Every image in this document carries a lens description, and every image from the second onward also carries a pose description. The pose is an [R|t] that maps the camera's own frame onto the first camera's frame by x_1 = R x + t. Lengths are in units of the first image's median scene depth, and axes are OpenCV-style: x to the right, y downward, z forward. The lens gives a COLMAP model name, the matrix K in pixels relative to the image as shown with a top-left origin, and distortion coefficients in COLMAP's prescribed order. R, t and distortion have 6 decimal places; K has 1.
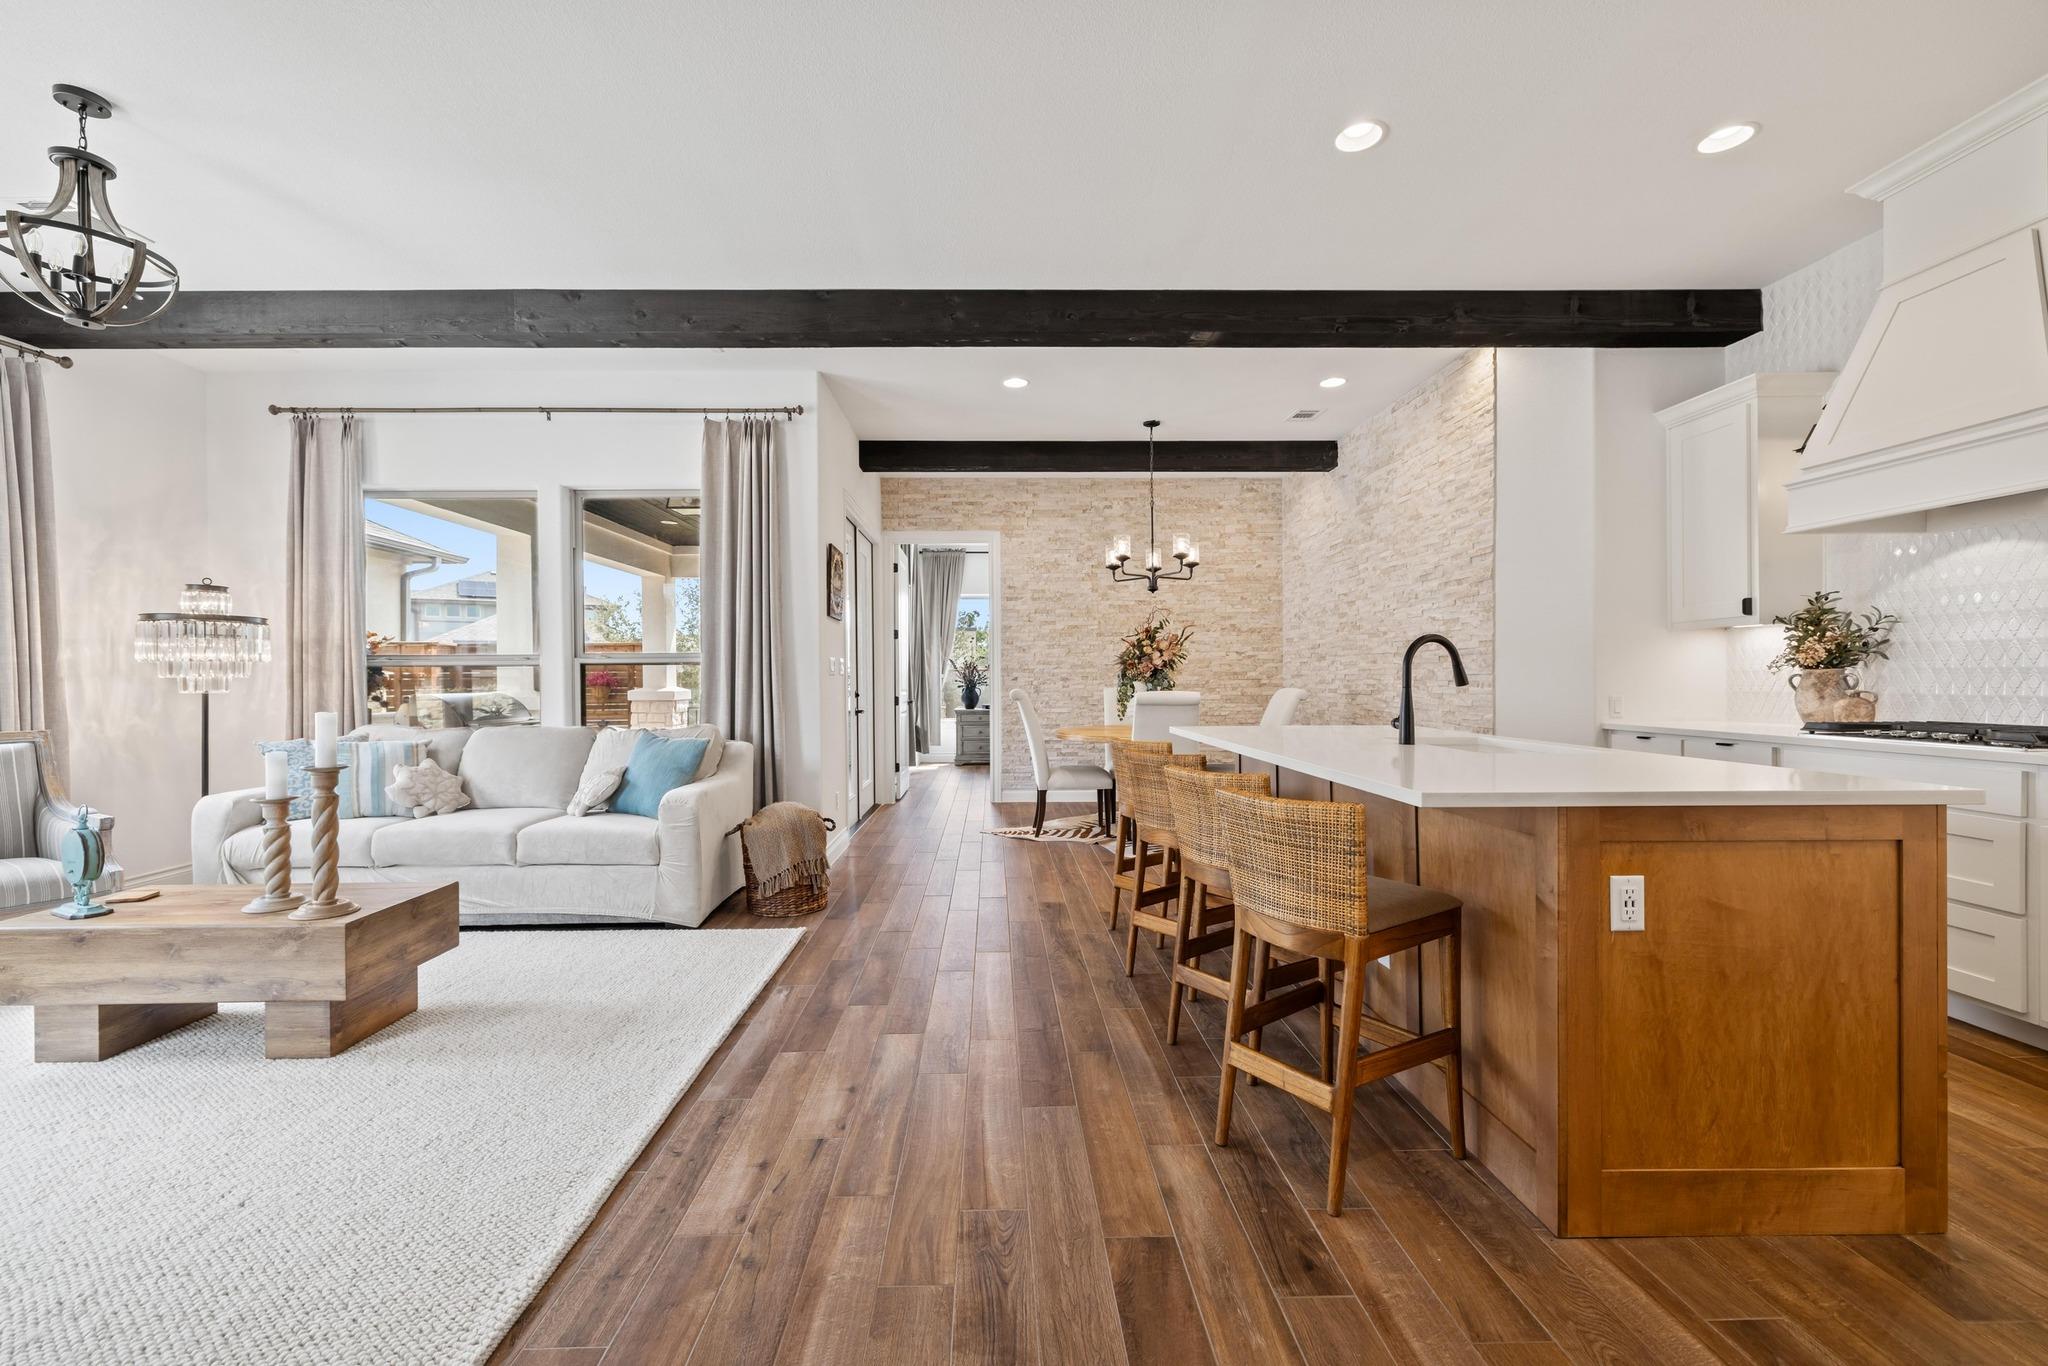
lens RADIAL K [[876.7, 0, 1018.2], [0, 876.7, 674.2], [0, 0, 1]] dist [0.000185, 0.000034]
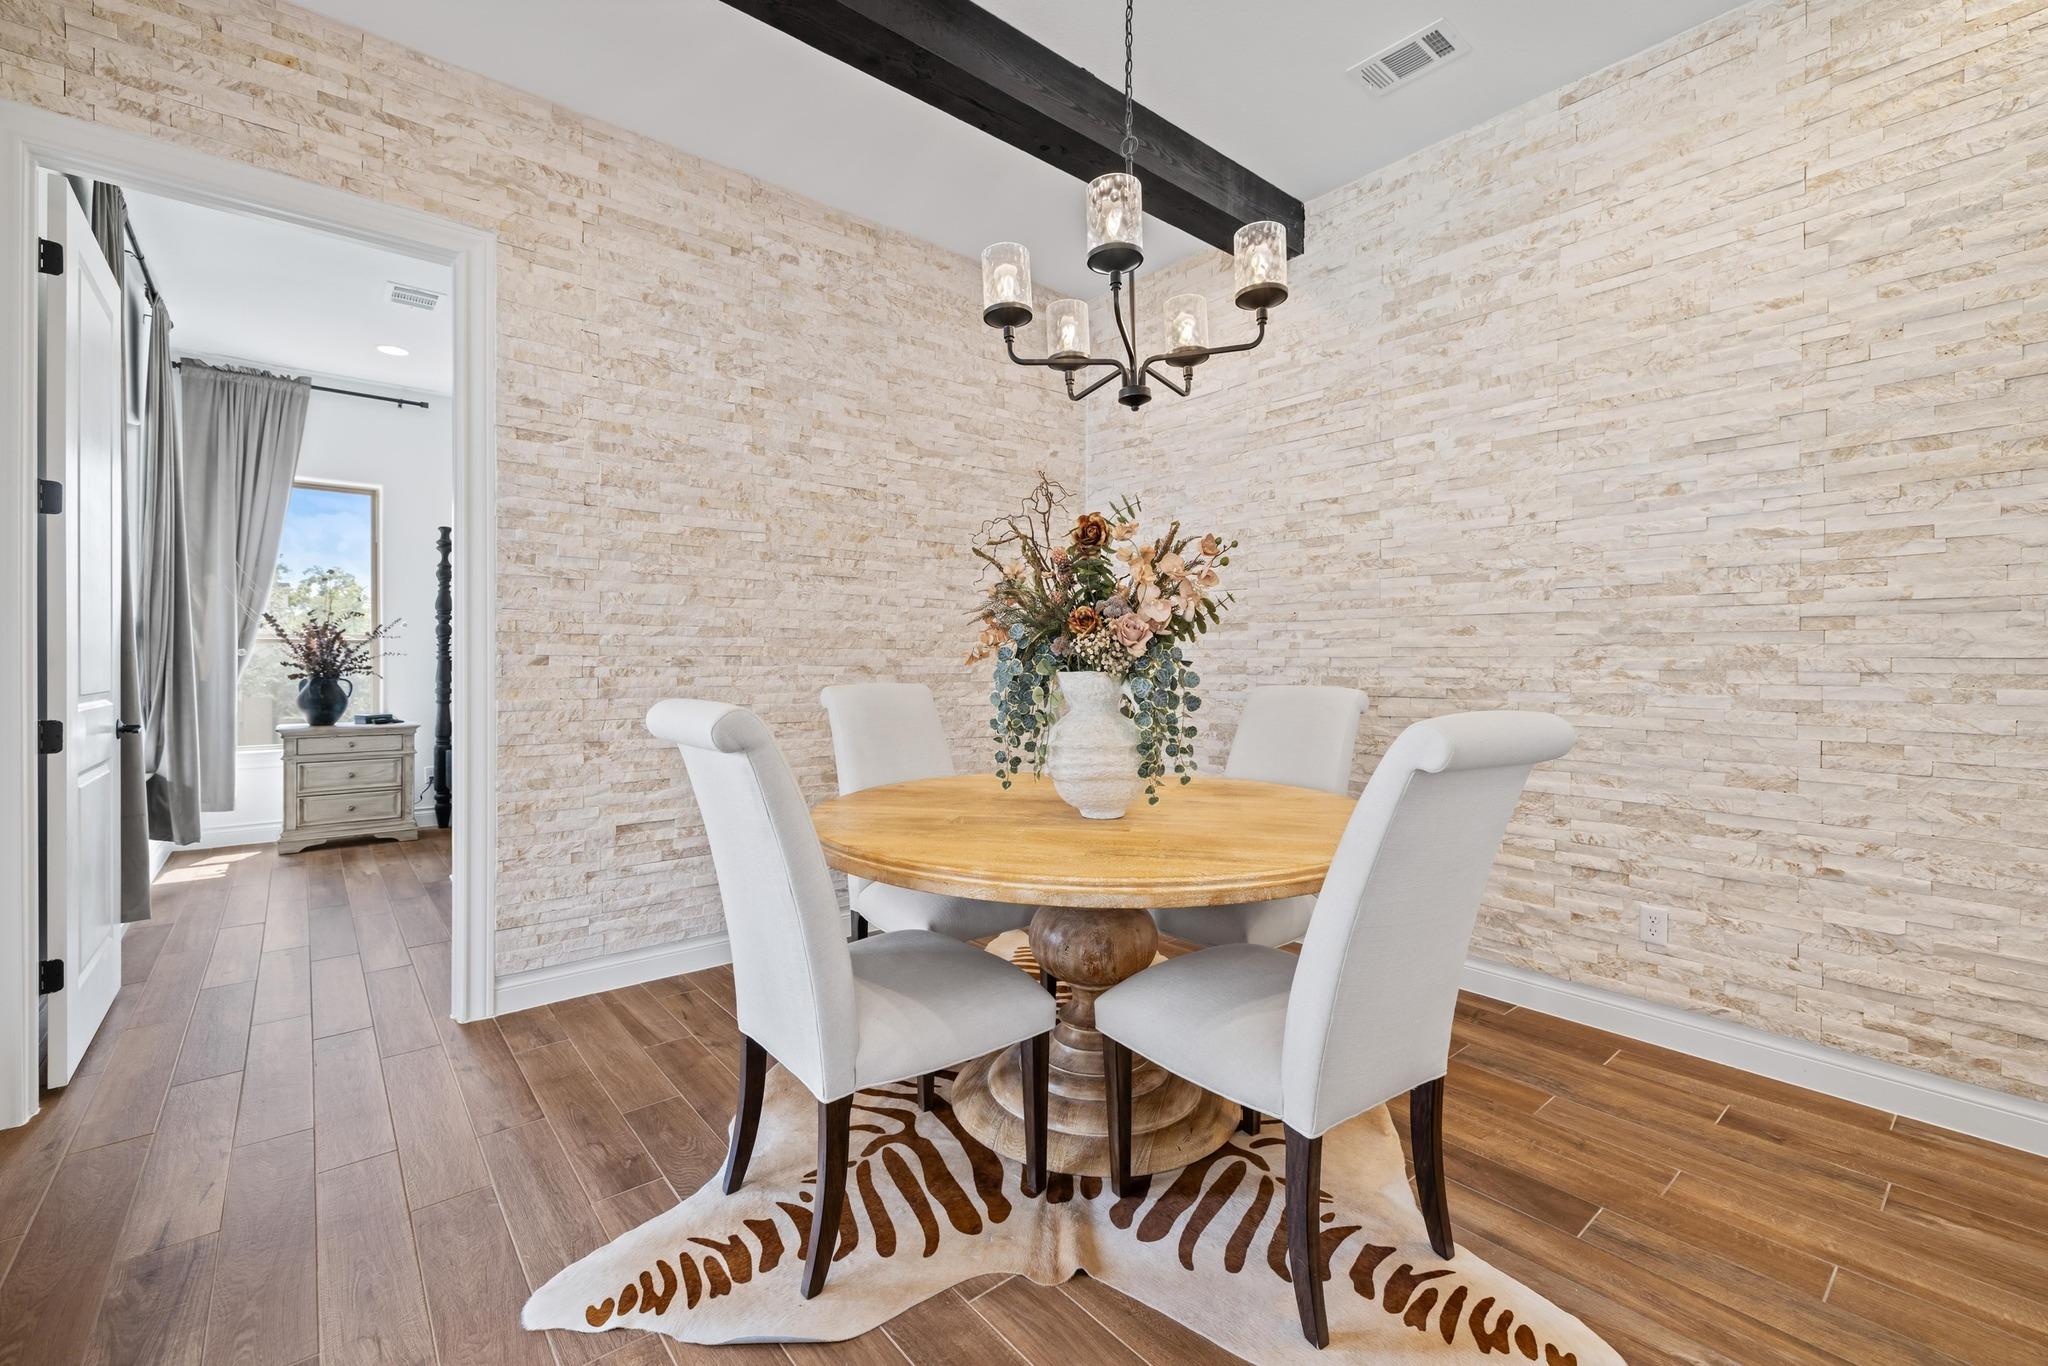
lens RADIAL K [[853.2, 0, 1012.6], [0, 853.2, 659.0], [0, 0, 1]] dist [0.000210, 0.000027]
pose [[0.786420, 0.008248, 0.617637, -0.066842], [-0.009478, 0.999954, -0.001285, 0.003199], [-0.617619, -0.004843, 0.786462, 0.606937]]
